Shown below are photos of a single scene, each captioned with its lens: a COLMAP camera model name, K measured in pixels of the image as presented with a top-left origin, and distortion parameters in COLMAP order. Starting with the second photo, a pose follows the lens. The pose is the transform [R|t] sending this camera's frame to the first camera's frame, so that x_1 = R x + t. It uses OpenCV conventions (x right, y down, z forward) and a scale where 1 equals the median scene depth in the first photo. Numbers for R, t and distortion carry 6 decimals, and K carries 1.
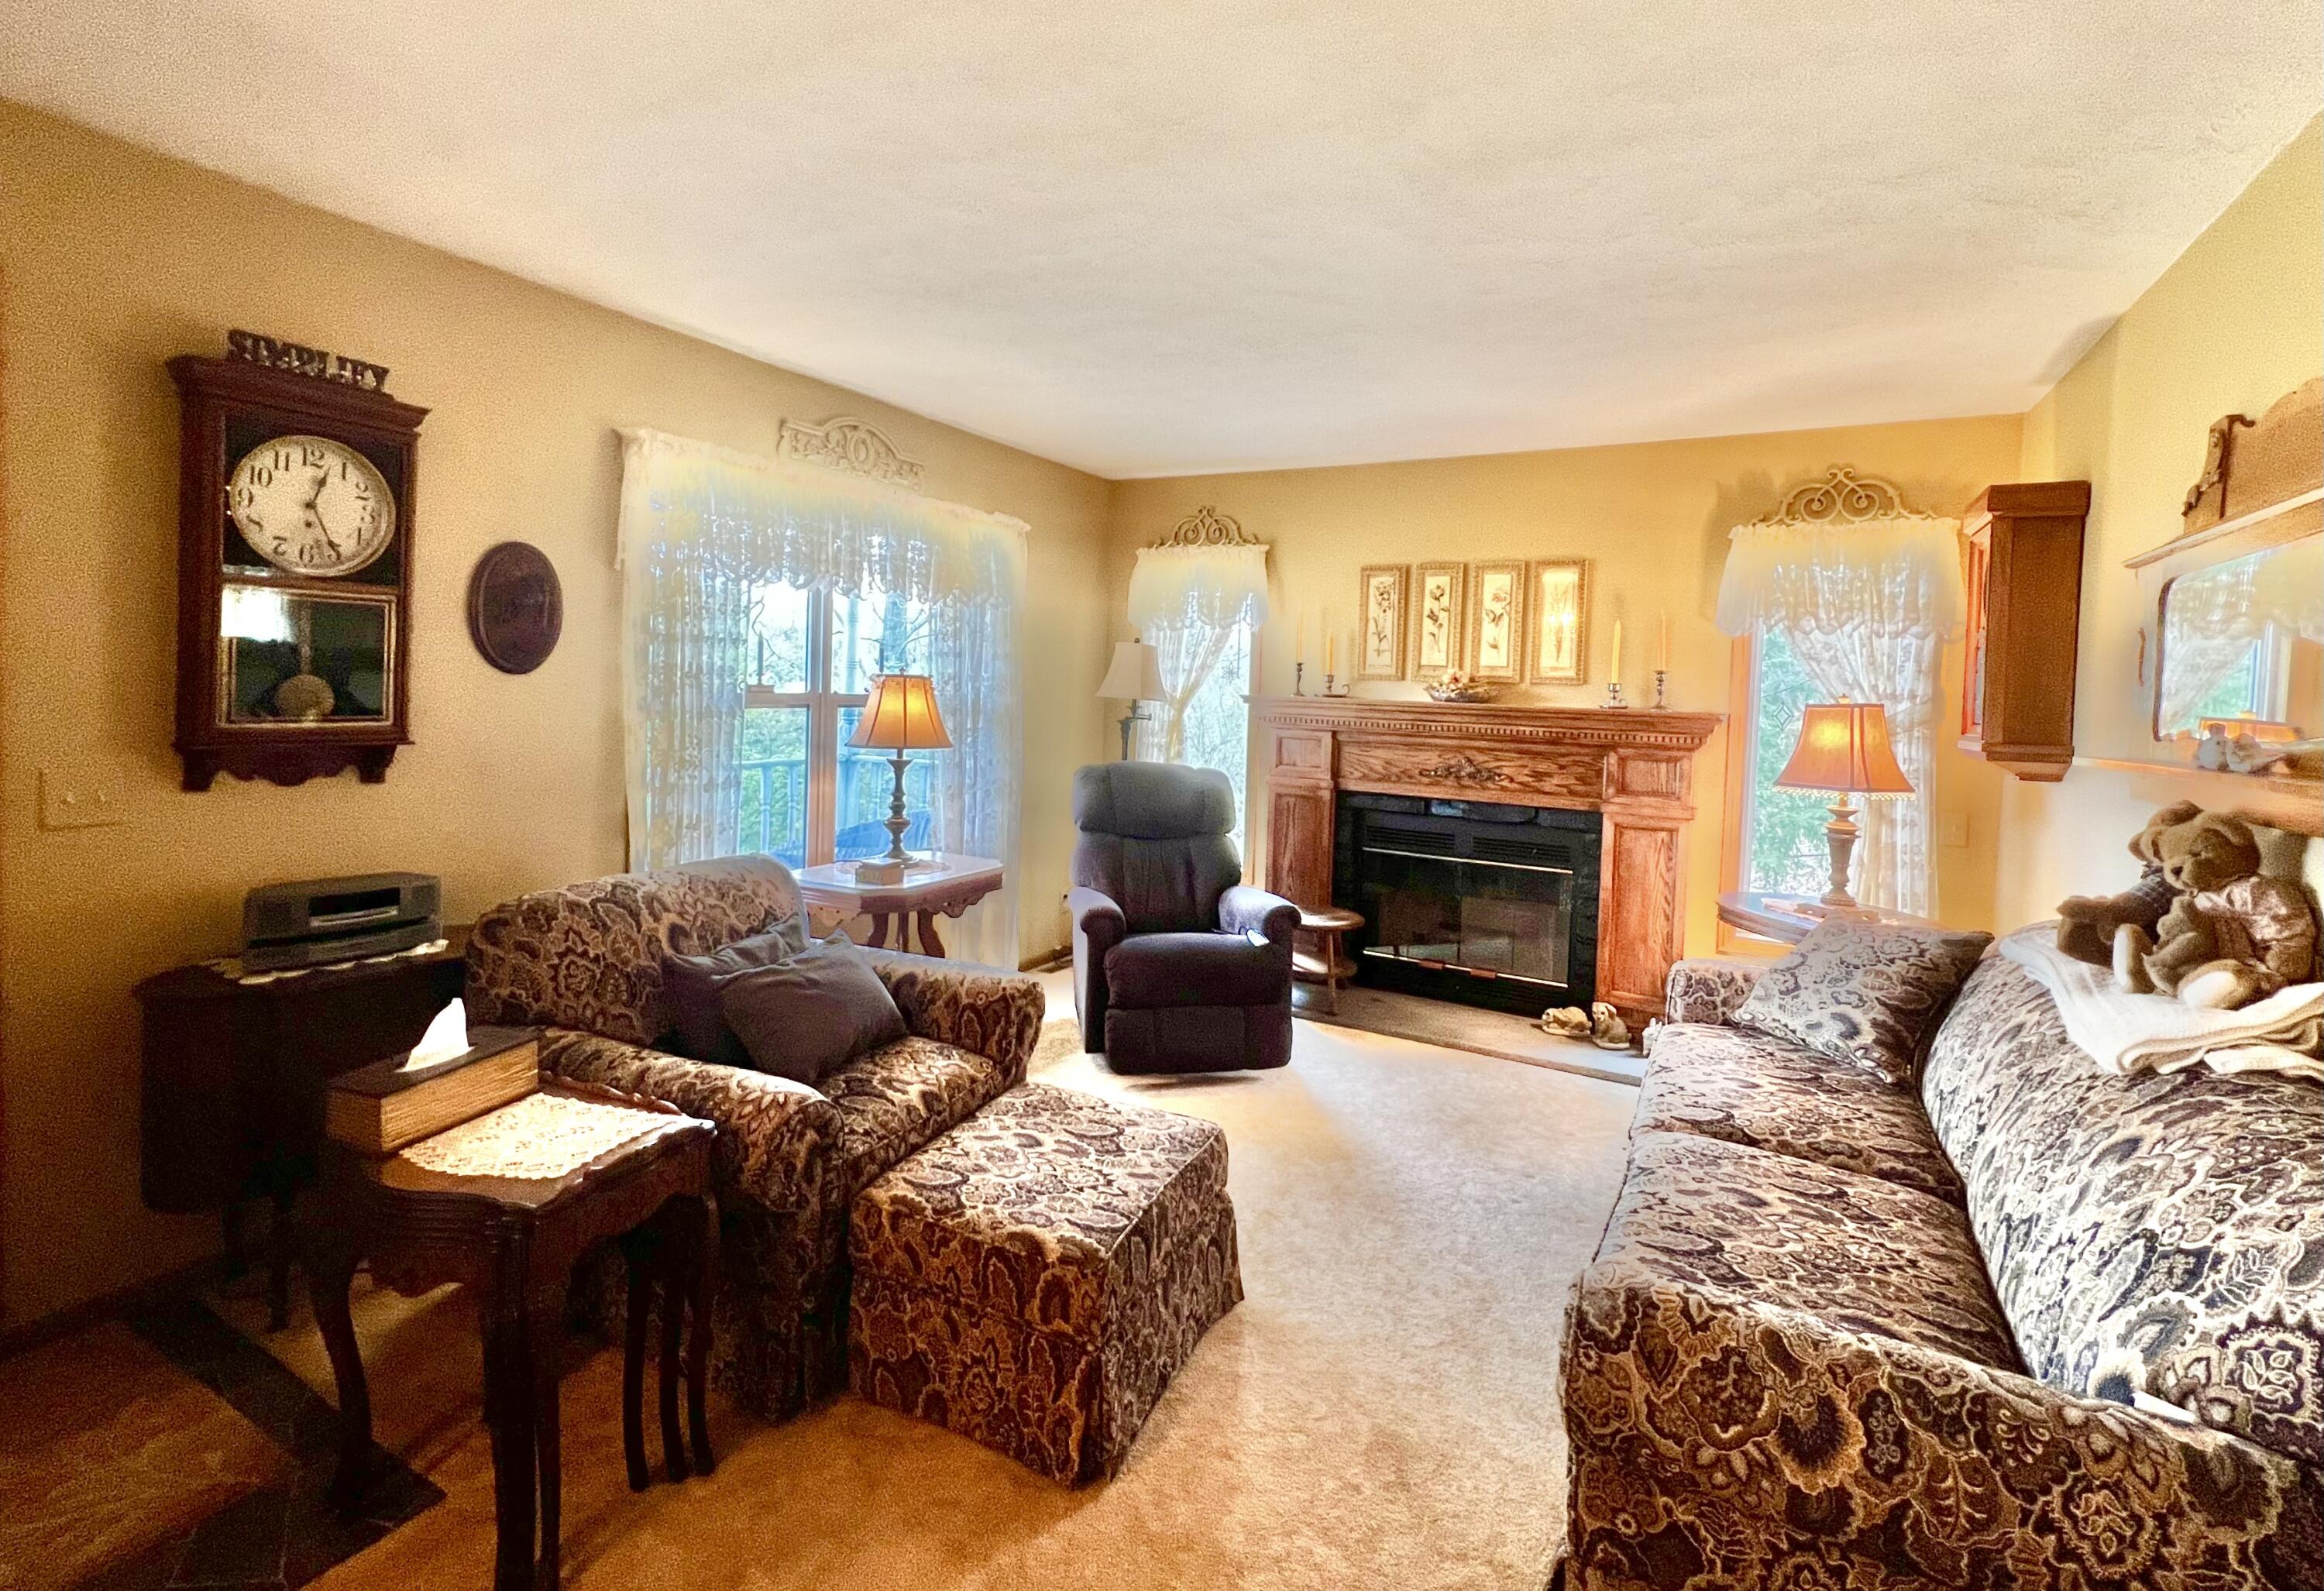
lens RADIAL K [[930.0, 0, 1163.1], [0, 930.0, 715.0], [0, 0, 1]] dist [0.000778, 0.000245]
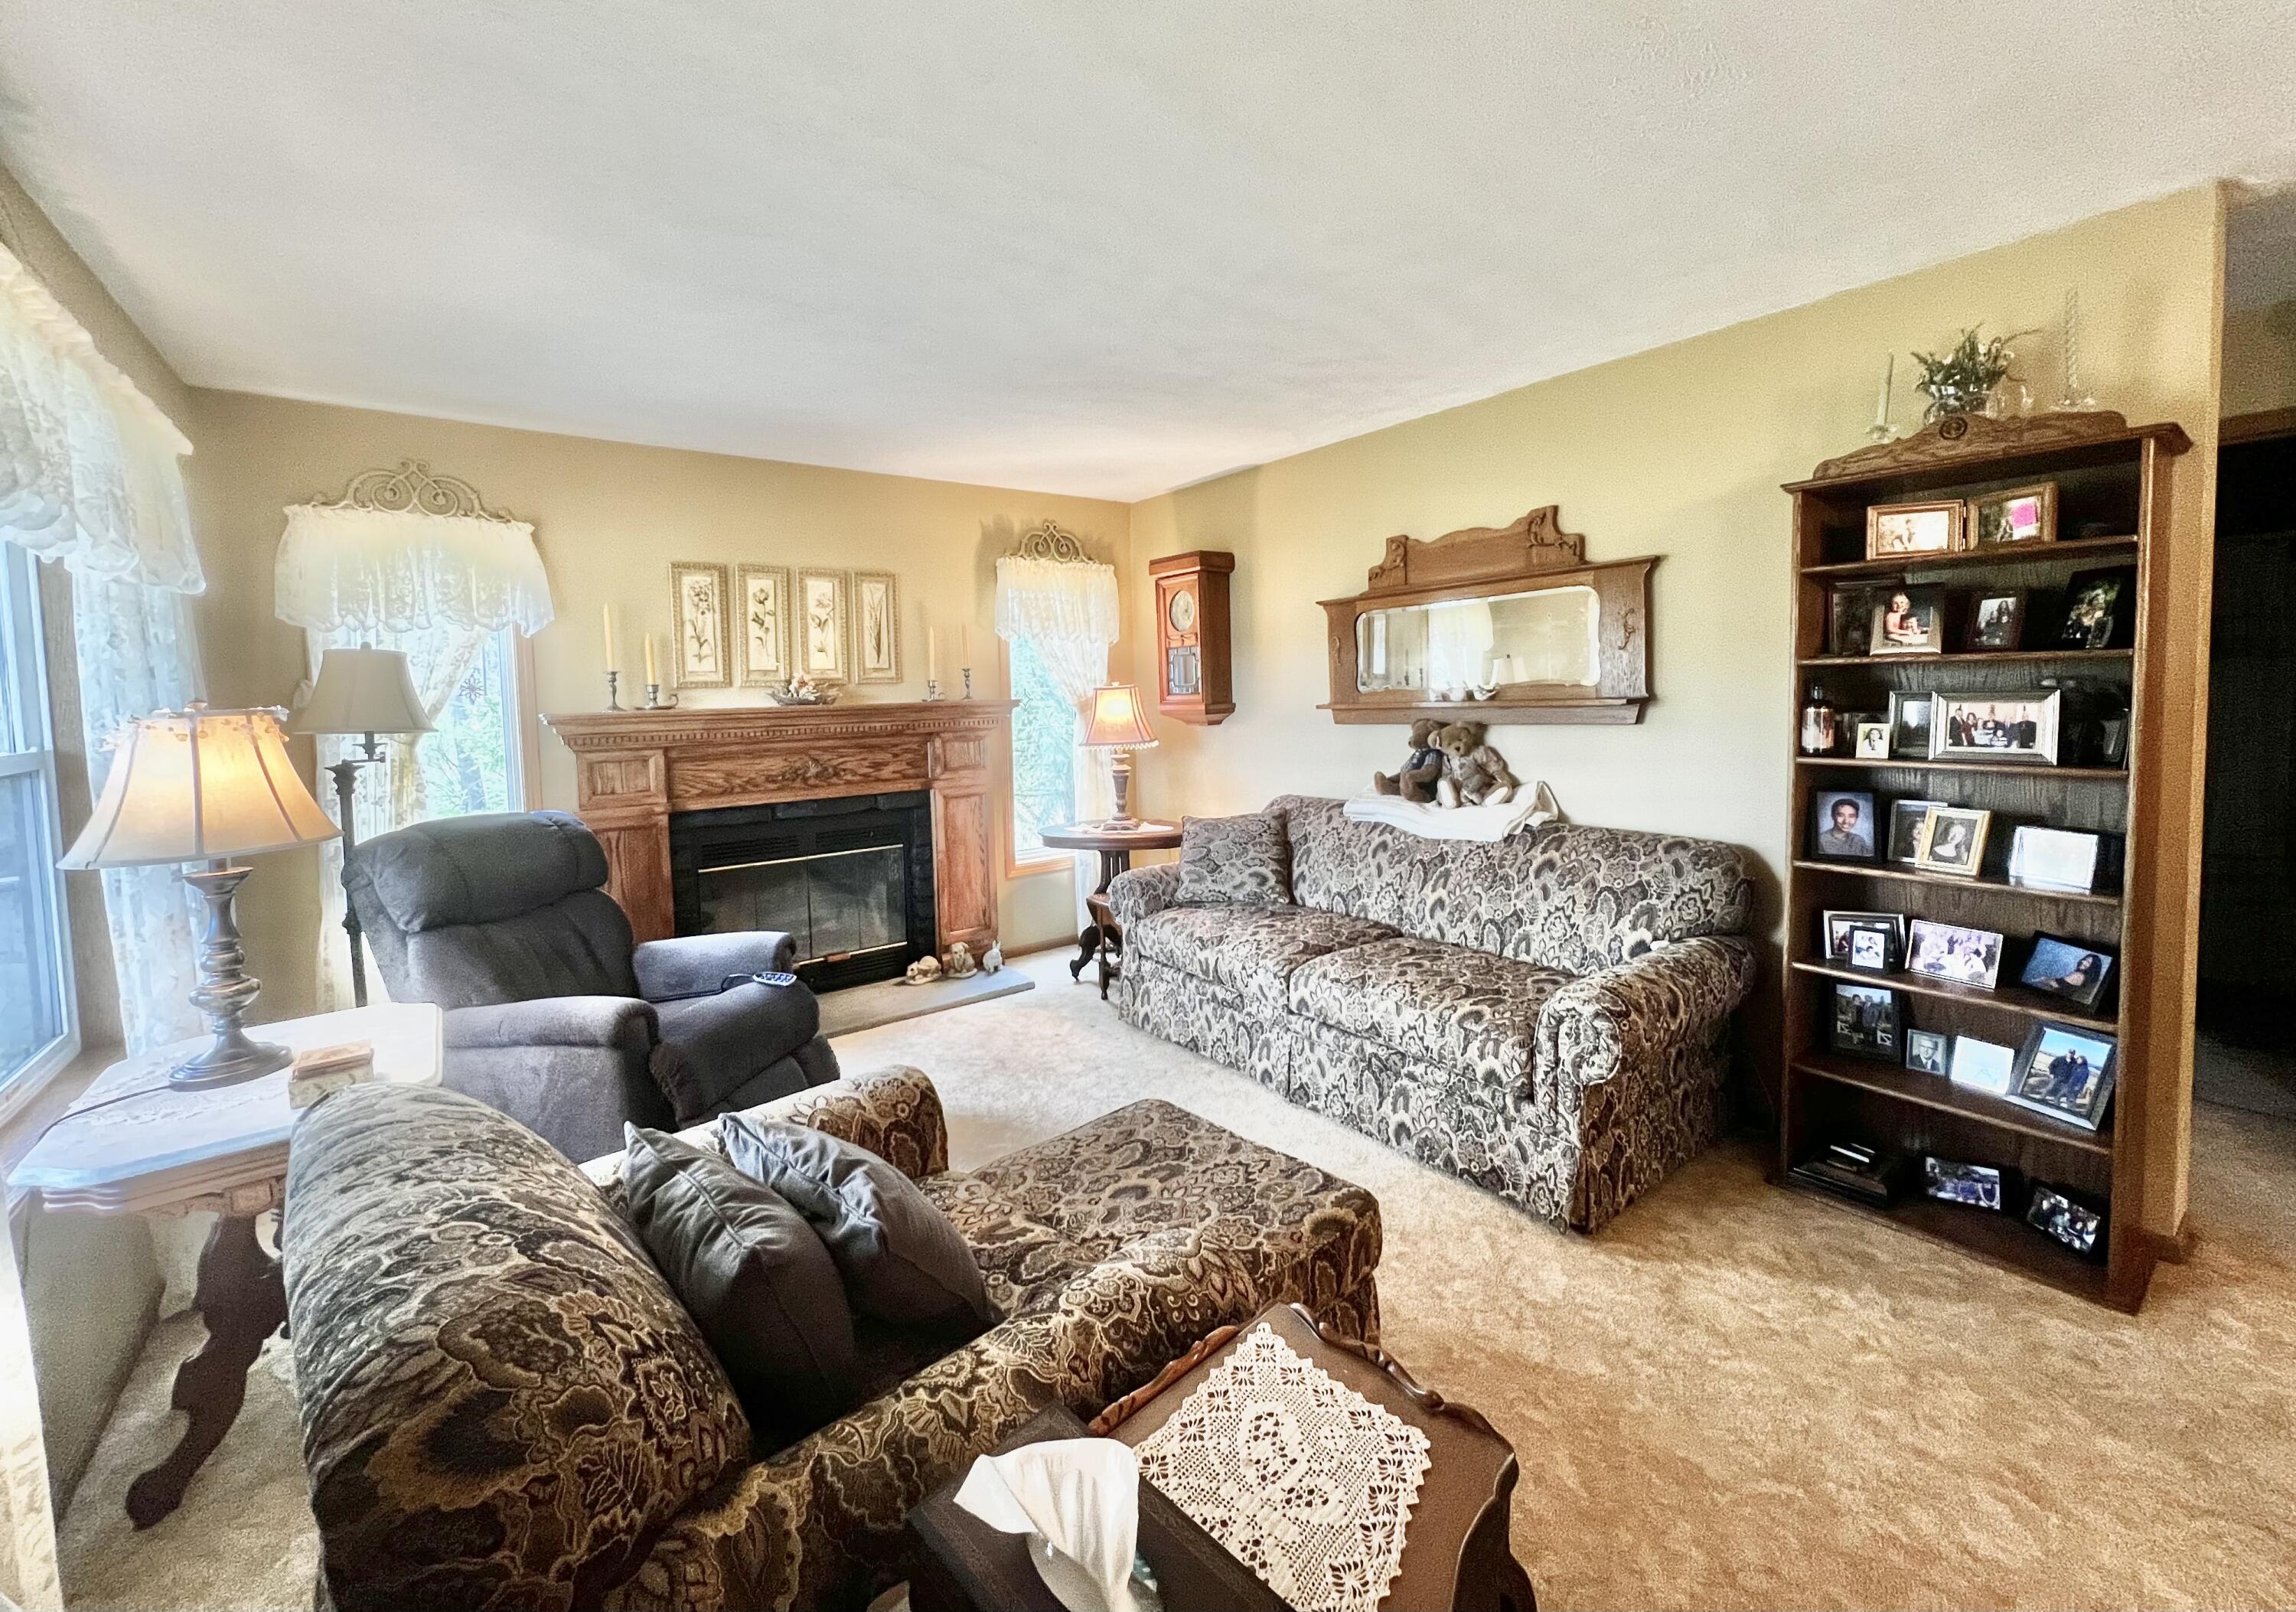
lens RADIAL K [[883.3, 0, 1067.0], [0, 883.3, 745.2], [0, 0, 1]] dist [0.002022, 0.000063]
pose [[0.478347, -0.101448, 0.872292, -0.404780], [0.072838, 0.994466, 0.075714, -0.022776], [-0.875145, 0.027318, 0.483089, 0.283915]]
